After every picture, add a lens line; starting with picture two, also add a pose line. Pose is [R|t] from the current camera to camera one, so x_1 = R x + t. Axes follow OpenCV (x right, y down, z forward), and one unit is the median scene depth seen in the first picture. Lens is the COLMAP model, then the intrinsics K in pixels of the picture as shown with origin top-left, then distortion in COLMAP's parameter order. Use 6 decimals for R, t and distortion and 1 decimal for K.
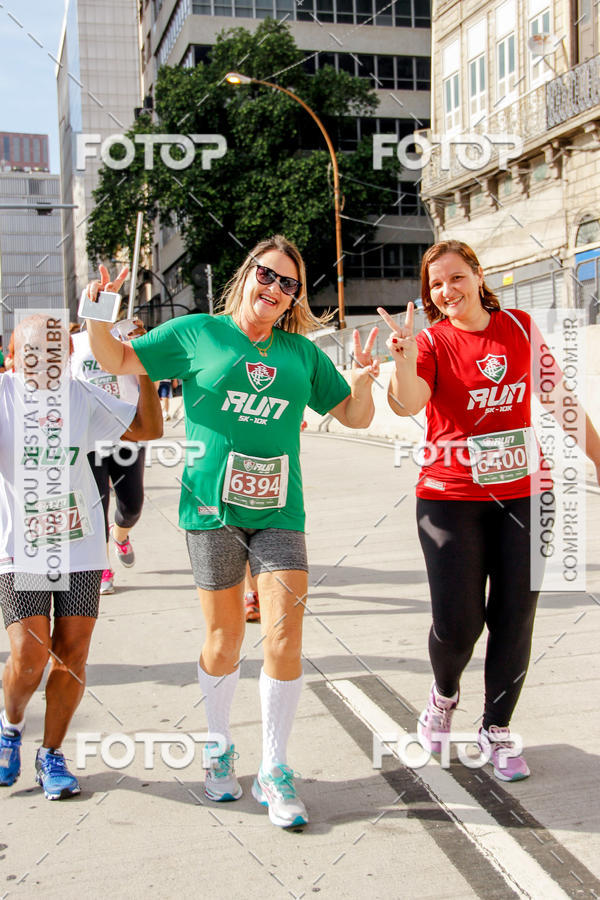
lens RADIAL K [[2634.6, 0, 300.0], [0, 2634.6, 450.0], [0, 0, 1]] dist [0.523734, -0.124254]
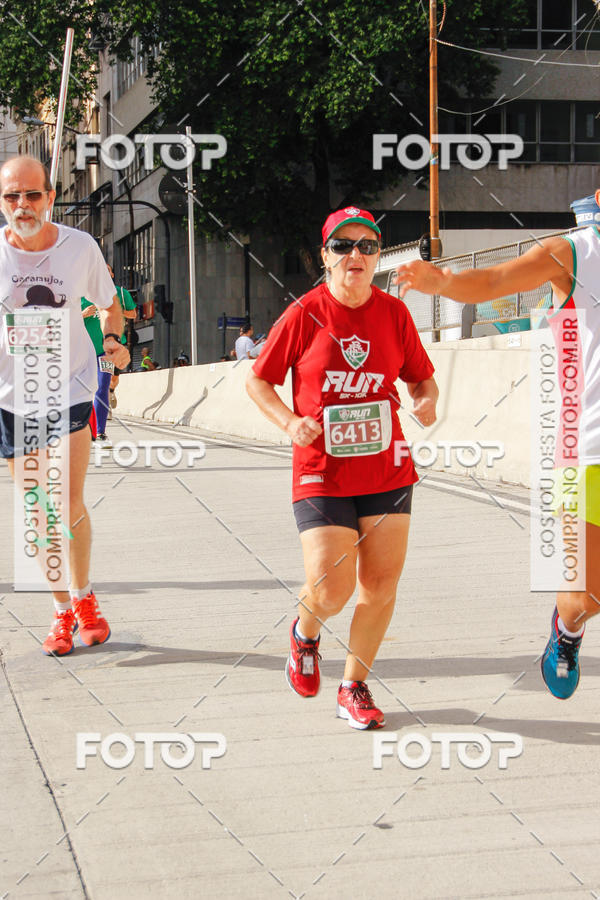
lens RADIAL K [[2634.6, 0, 300.0], [0, 2634.6, 450.0], [0, 0, 1]] dist [0.523734, -0.124254]
pose [[0.999606, 0.025573, -0.011544, -0.003974], [-0.025138, 0.999023, 0.036360, -0.023551], [0.012462, -0.036055, 0.999272, 0.434466]]
